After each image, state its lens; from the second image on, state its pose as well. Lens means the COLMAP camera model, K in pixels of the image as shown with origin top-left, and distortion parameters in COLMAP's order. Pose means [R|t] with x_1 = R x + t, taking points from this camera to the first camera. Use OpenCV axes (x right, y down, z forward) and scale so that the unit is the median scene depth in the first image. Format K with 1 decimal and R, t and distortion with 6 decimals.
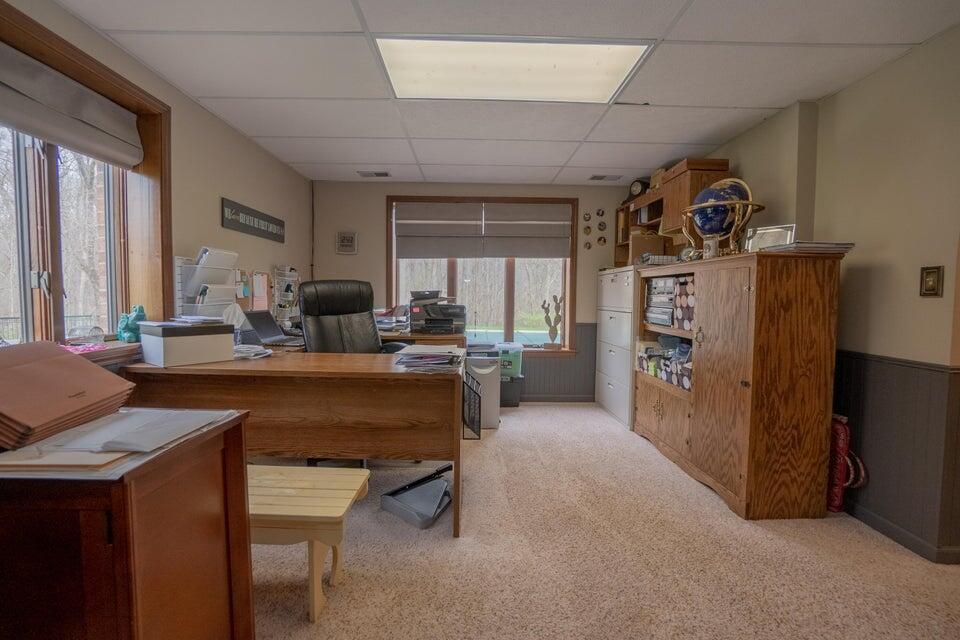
lens RADIAL K [[427.3, 0, 480.0], [0, 427.3, 320.0], [0, 0, 1]] dist [-0.035143, 0.000383]
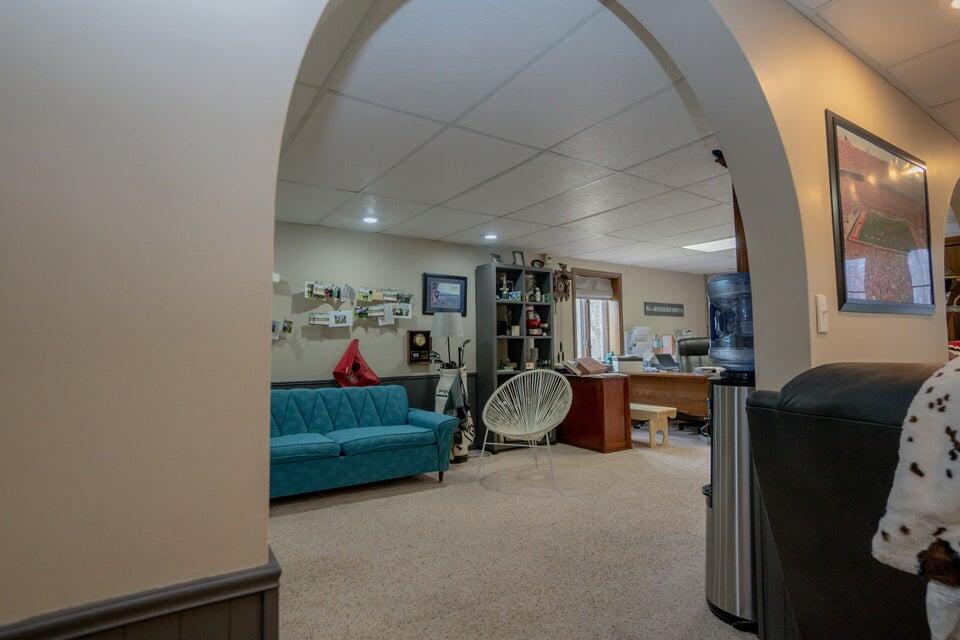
lens RADIAL K [[474.6, 0, 480.0], [0, 474.6, 320.0], [0, 0, 1]] dist [0.000445, 0.000022]
pose [[0.551159, -0.063245, -0.832000, 1.158636], [-0.034725, 0.994521, -0.098603, 0.092406], [0.833677, 0.083238, 0.545943, -1.273635]]
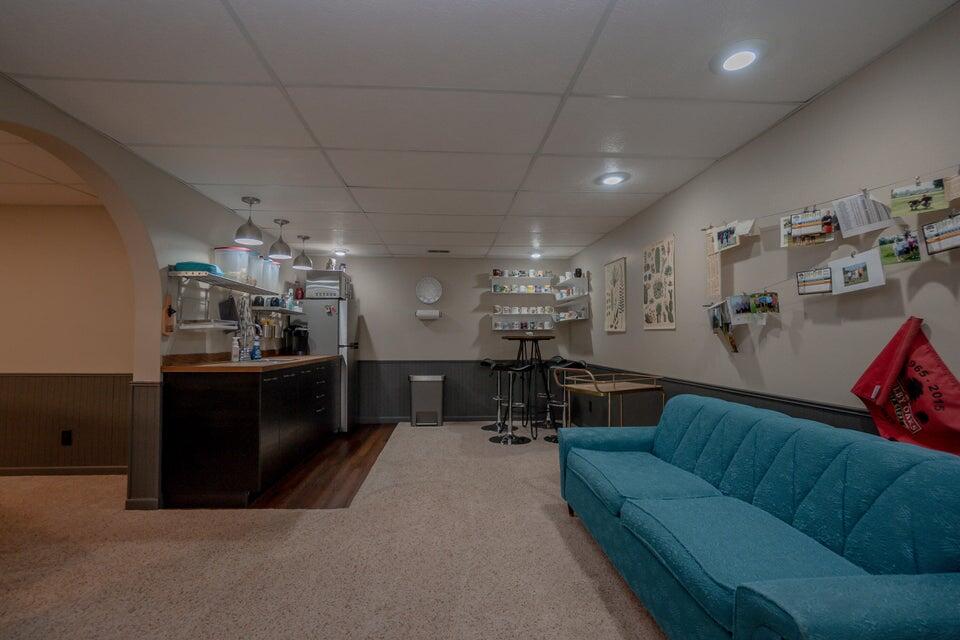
lens RADIAL K [[427.3, 0, 480.0], [0, 427.3, 320.0], [0, 0, 1]] dist [-0.035143, 0.000383]
pose [[-0.997794, -0.023546, -0.062073, -3.405117], [-0.024501, 0.999592, 0.014662, -0.234392], [0.061703, 0.016151, -0.997964, 3.581522]]
